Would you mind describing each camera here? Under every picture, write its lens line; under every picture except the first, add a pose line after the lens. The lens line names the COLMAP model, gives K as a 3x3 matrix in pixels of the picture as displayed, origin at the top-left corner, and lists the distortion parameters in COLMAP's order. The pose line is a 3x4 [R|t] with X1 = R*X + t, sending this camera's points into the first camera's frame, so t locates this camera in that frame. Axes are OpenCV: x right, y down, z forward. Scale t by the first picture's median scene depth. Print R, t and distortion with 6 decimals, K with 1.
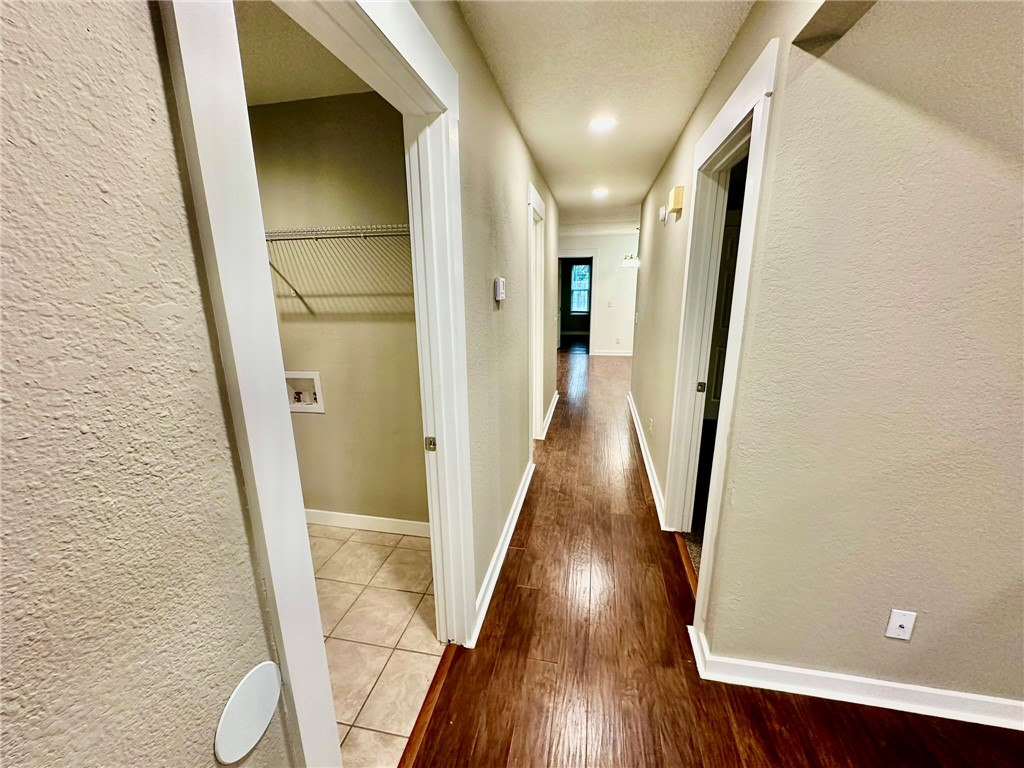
lens RADIAL K [[406.6, 0, 511.9], [0, 406.6, 382.6], [0, 0, 1]] dist [-0.005469, 0.000338]
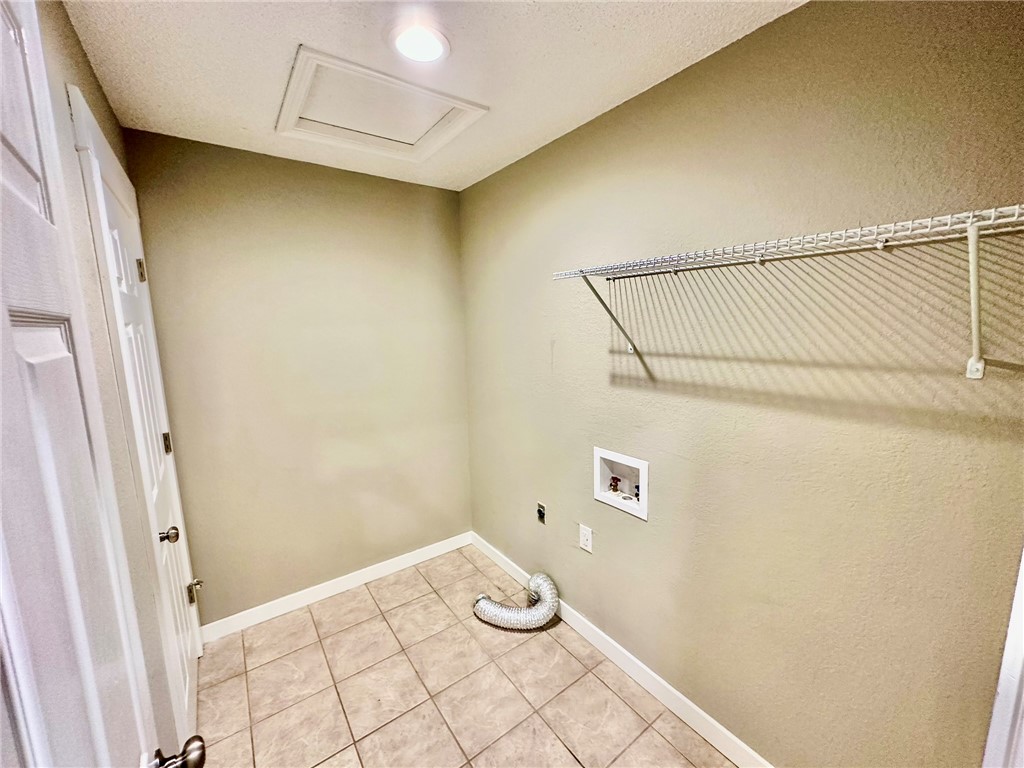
lens RADIAL K [[406.6, 0, 513.8], [0, 406.6, 382.0], [0, 0, 1]] dist [-0.005469, 0.000338]
pose [[0.741428, 0.099863, -0.663560, -0.208169], [-0.153043, 0.987968, -0.022317, -0.114423], [0.653347, 0.118099, 0.747790, 0.331492]]
